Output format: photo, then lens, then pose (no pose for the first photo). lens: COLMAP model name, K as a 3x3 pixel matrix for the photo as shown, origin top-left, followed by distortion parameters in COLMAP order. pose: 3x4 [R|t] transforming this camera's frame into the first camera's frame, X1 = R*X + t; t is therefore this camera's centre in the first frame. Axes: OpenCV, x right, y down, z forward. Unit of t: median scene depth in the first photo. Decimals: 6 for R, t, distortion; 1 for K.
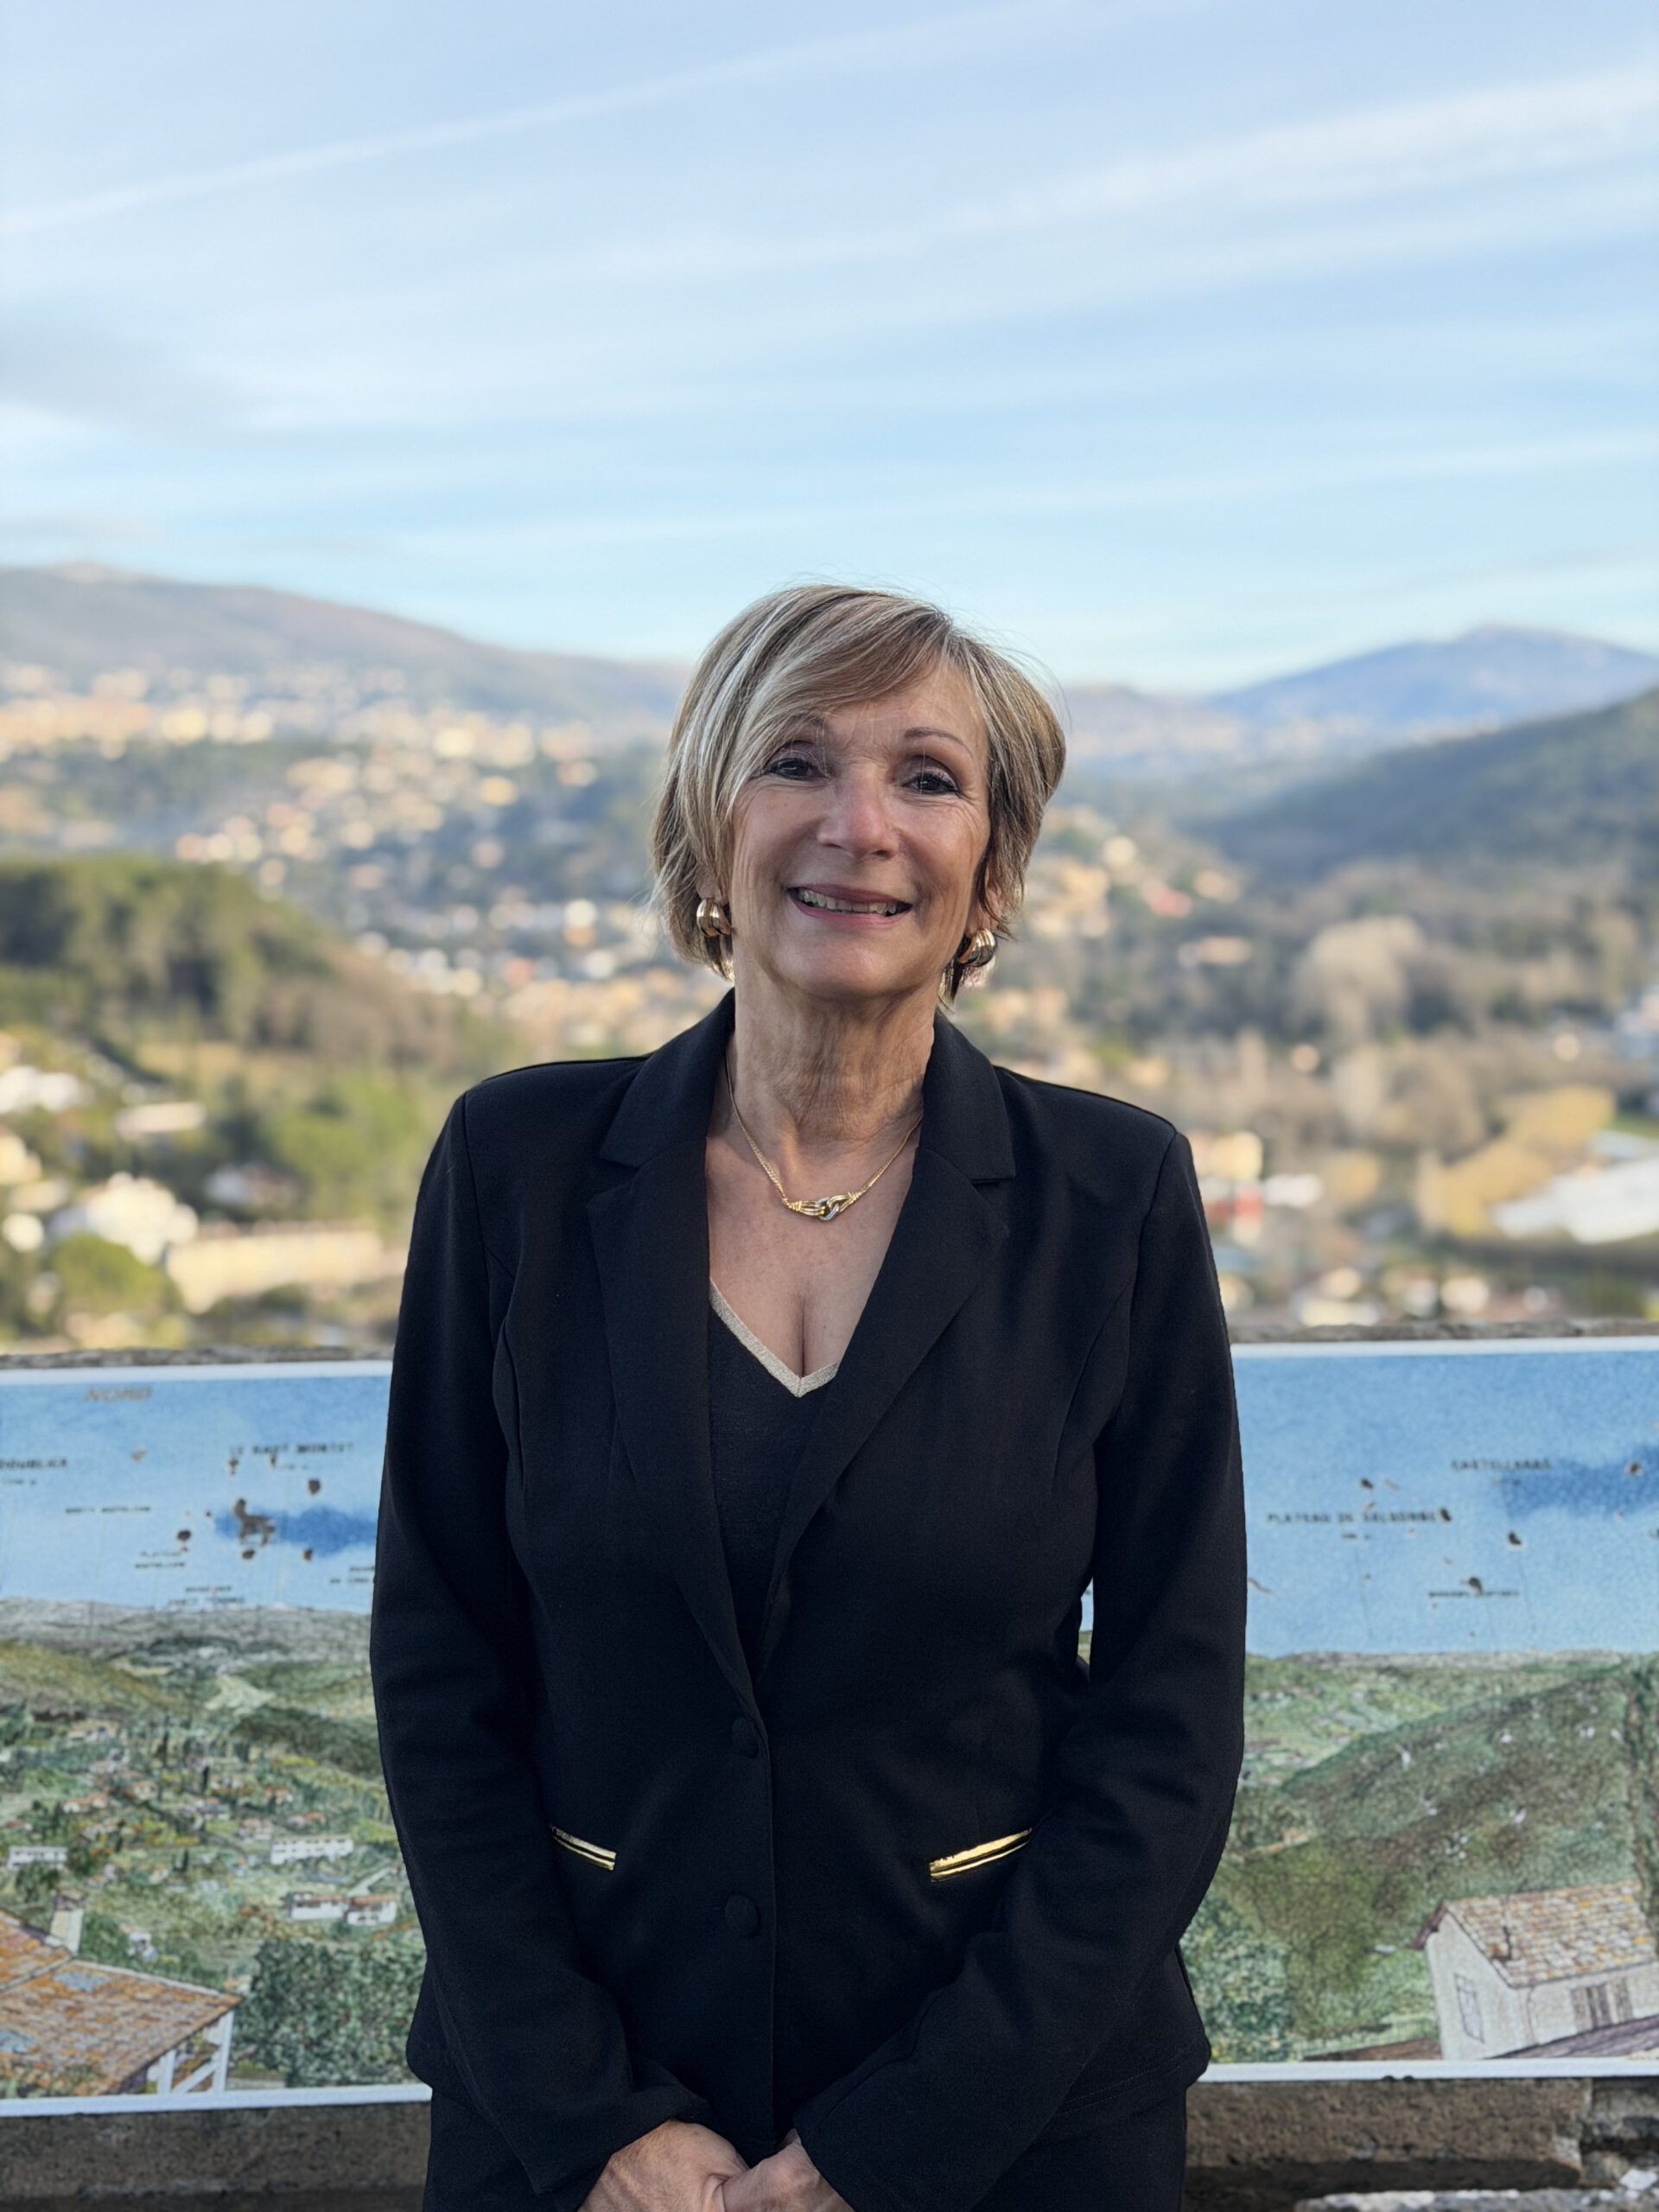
lens RADIAL K [[3129.2, 0, 838.6], [0, 3129.2, 1116.7], [0, 0, 1]] dist [0.219845, -0.524053]
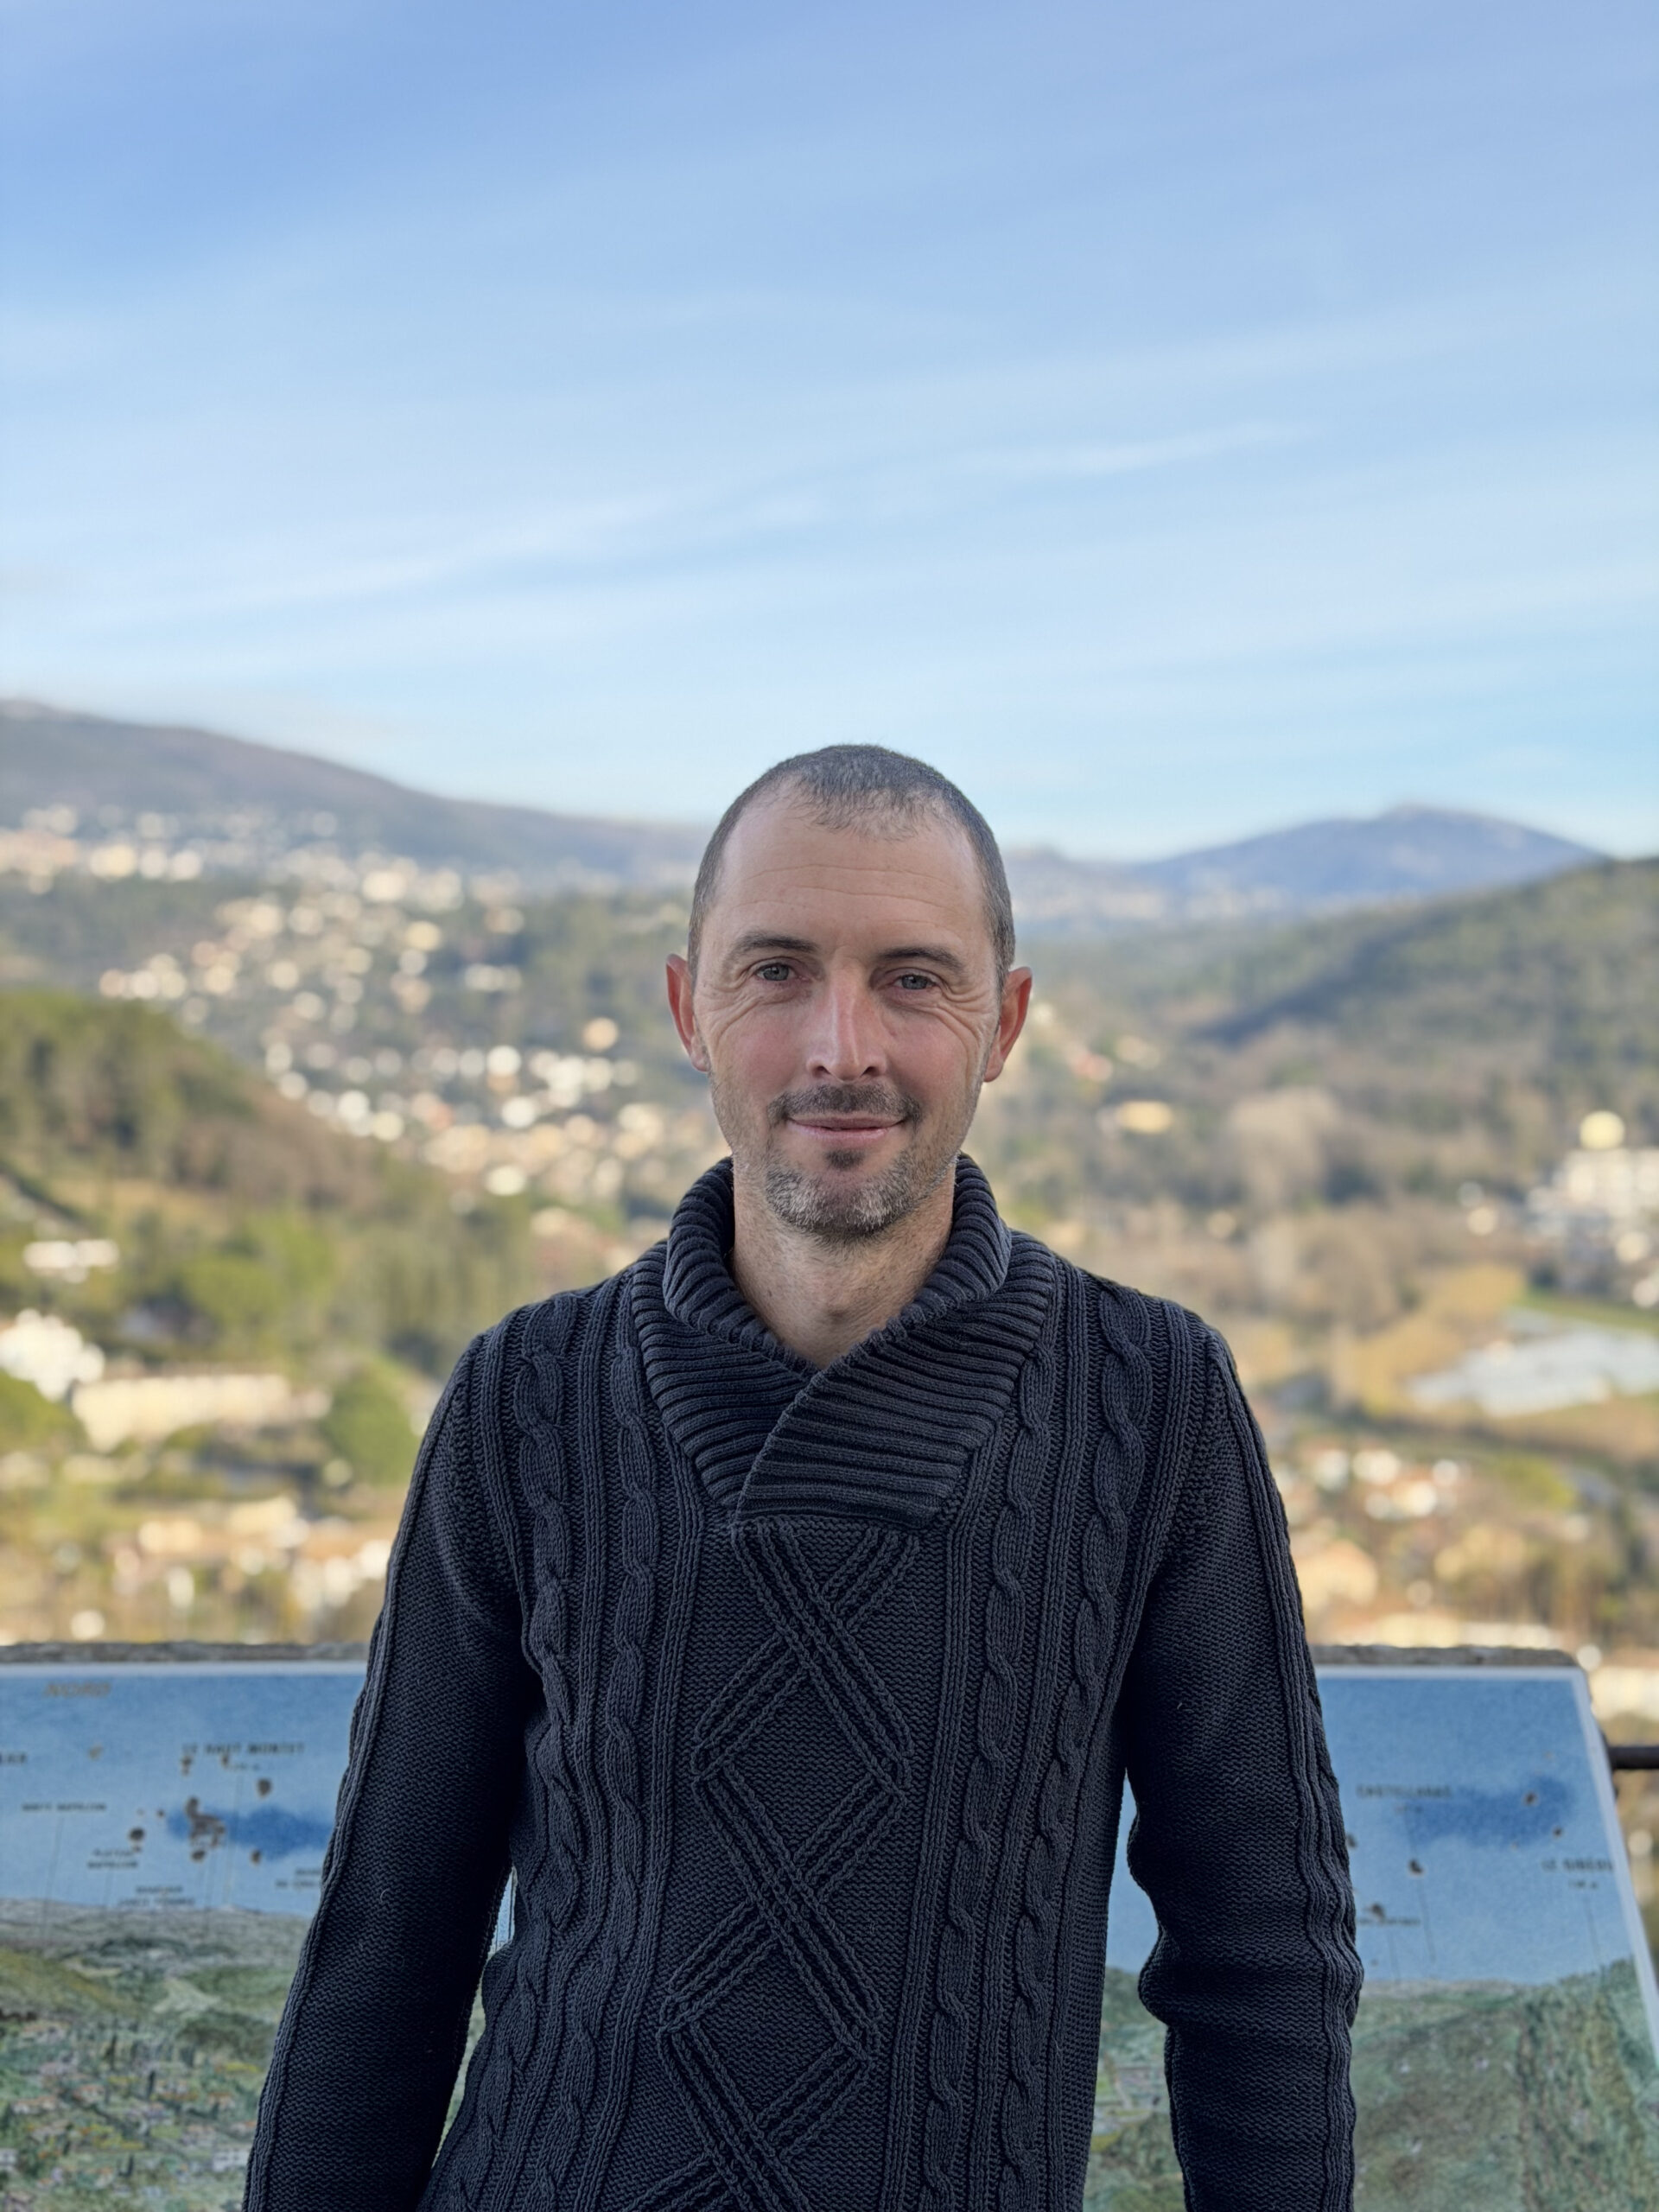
lens RADIAL K [[3125.0, 0, 829.5], [0, 3125.0, 1106.0], [0, 0, 1]] dist [0.235008, -0.586948]
pose [[0.999341, 0.028794, 0.022085, -0.010894], [-0.027605, 0.998248, -0.052340, -0.059932], [-0.023553, 0.051696, 0.998385, -0.057883]]
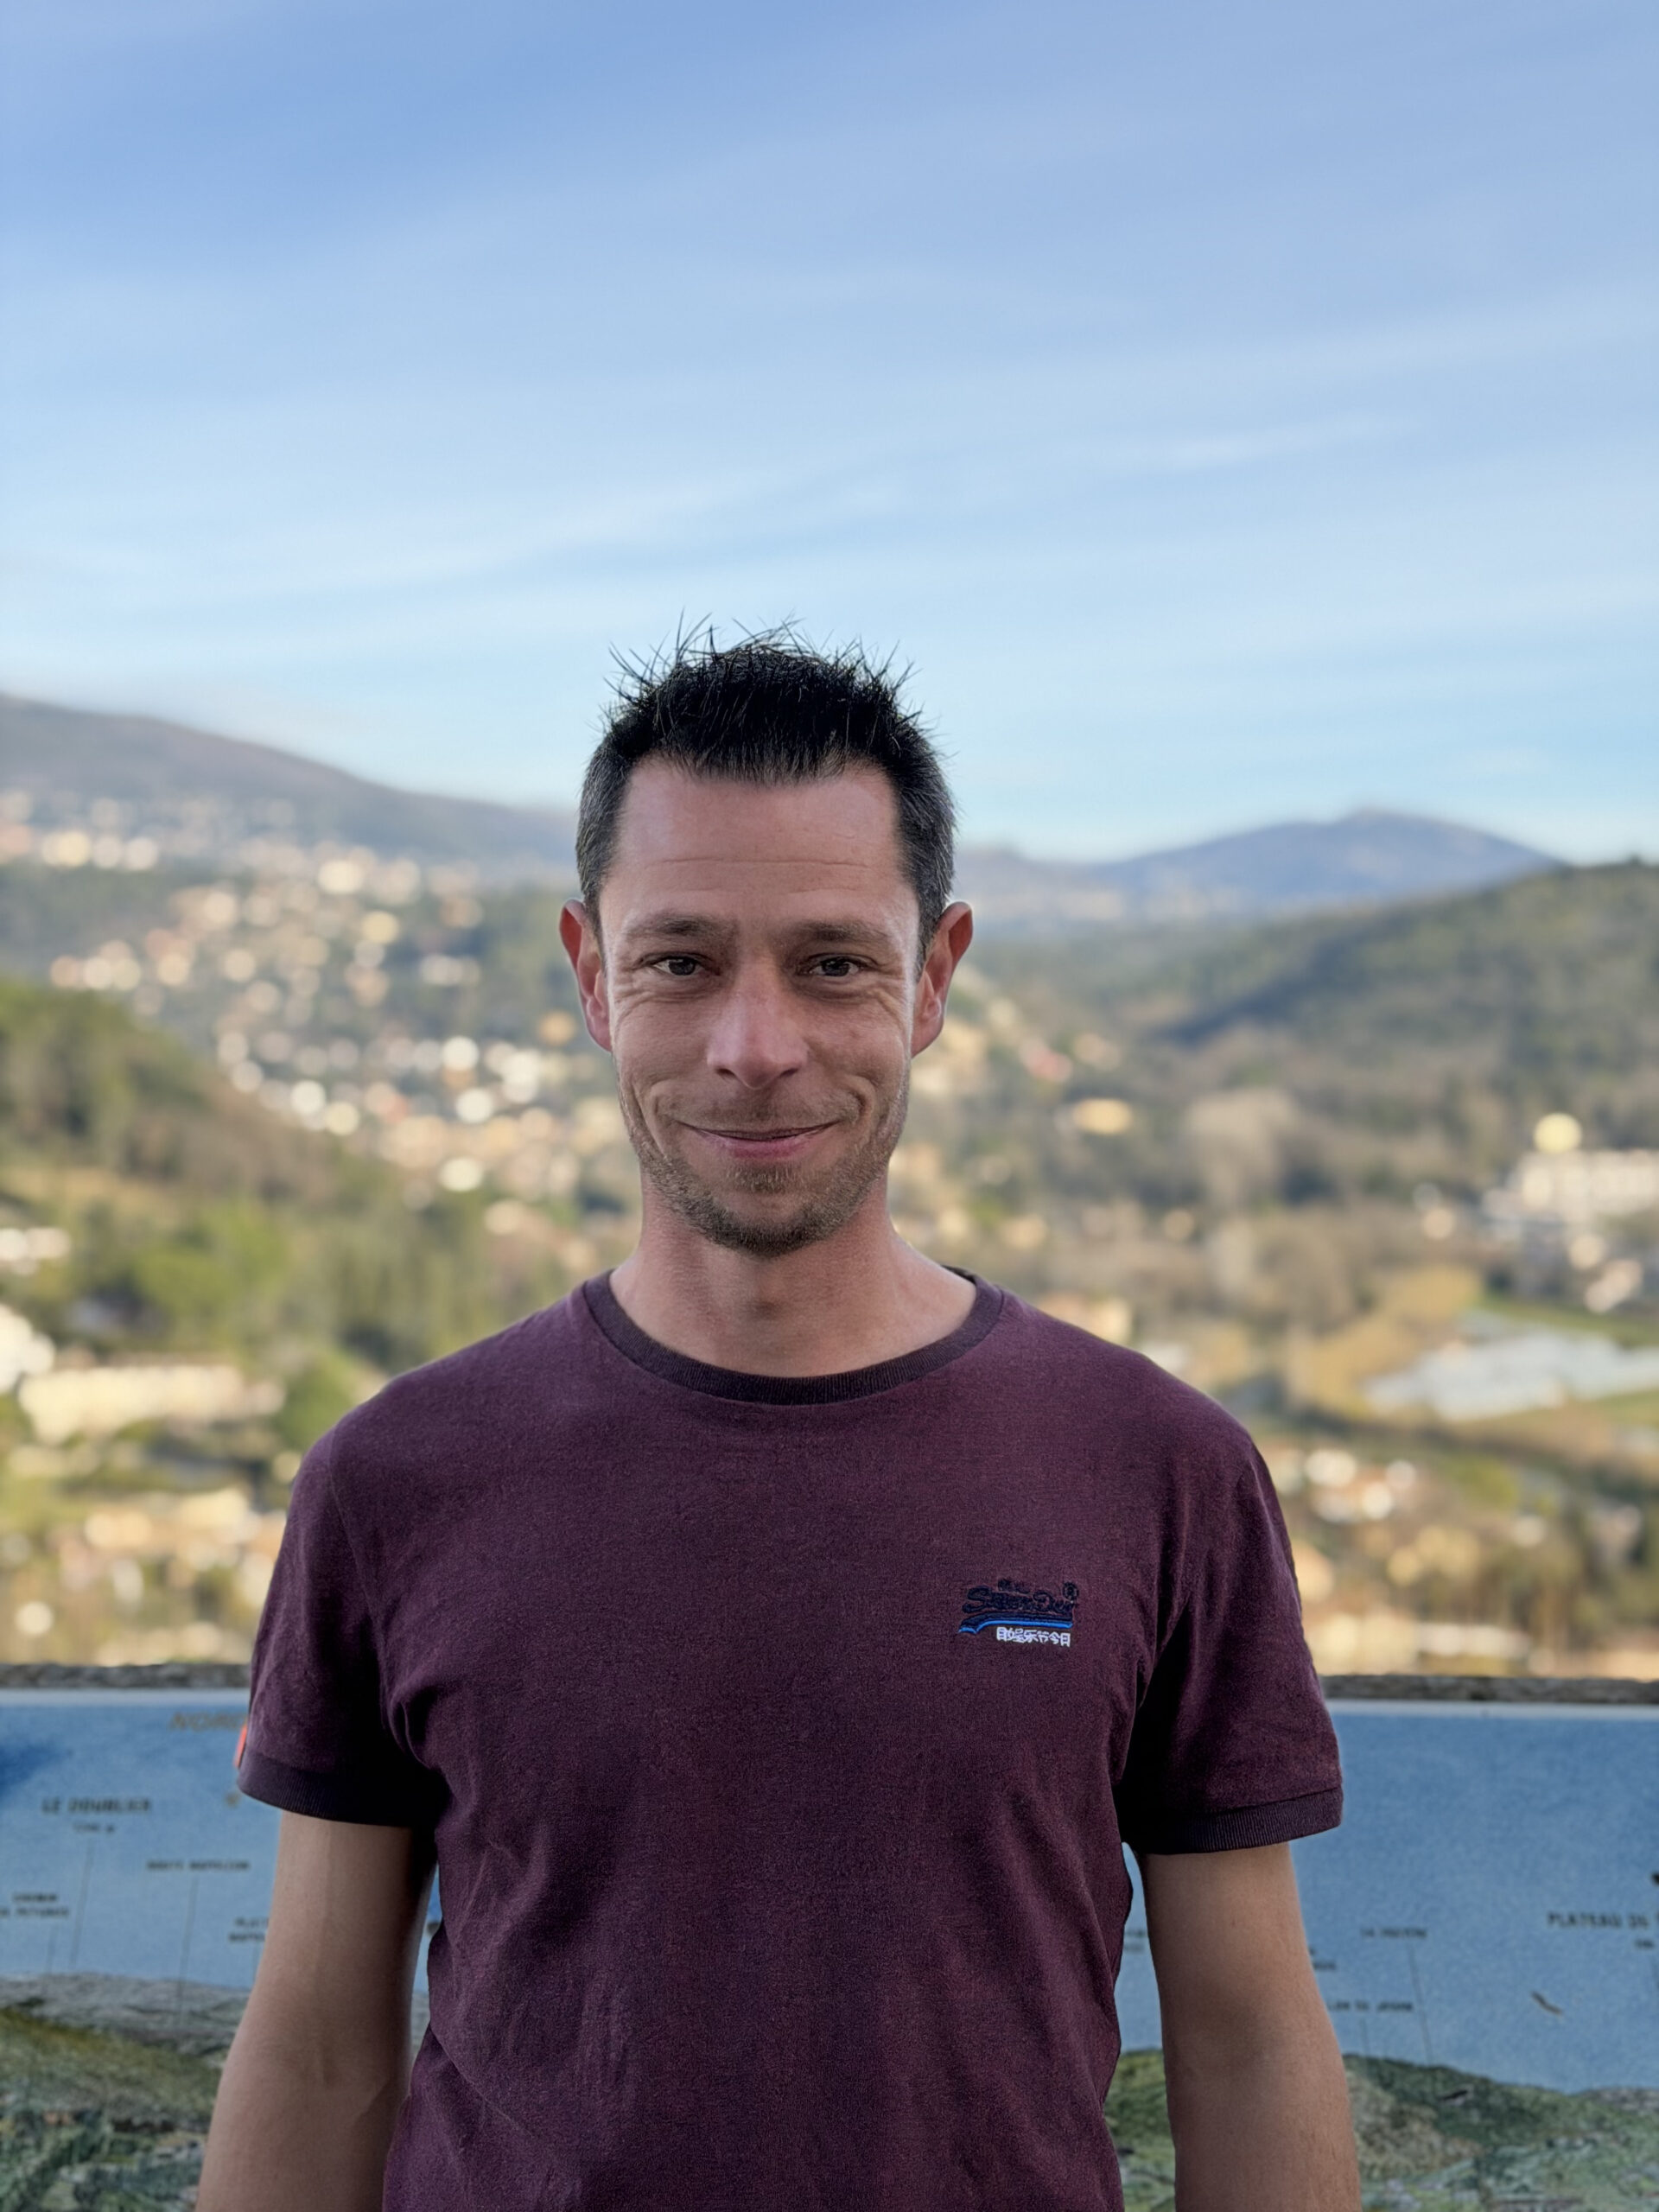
lens RADIAL K [[3129.2, 0, 838.6], [0, 3129.2, 1116.7], [0, 0, 1]] dist [0.219845, -0.524053]
pose [[0.998467, 0.038784, 0.039486, -0.105438], [-0.036846, 0.998135, -0.048677, -0.043821], [-0.041301, 0.047147, 0.998034, 0.136820]]
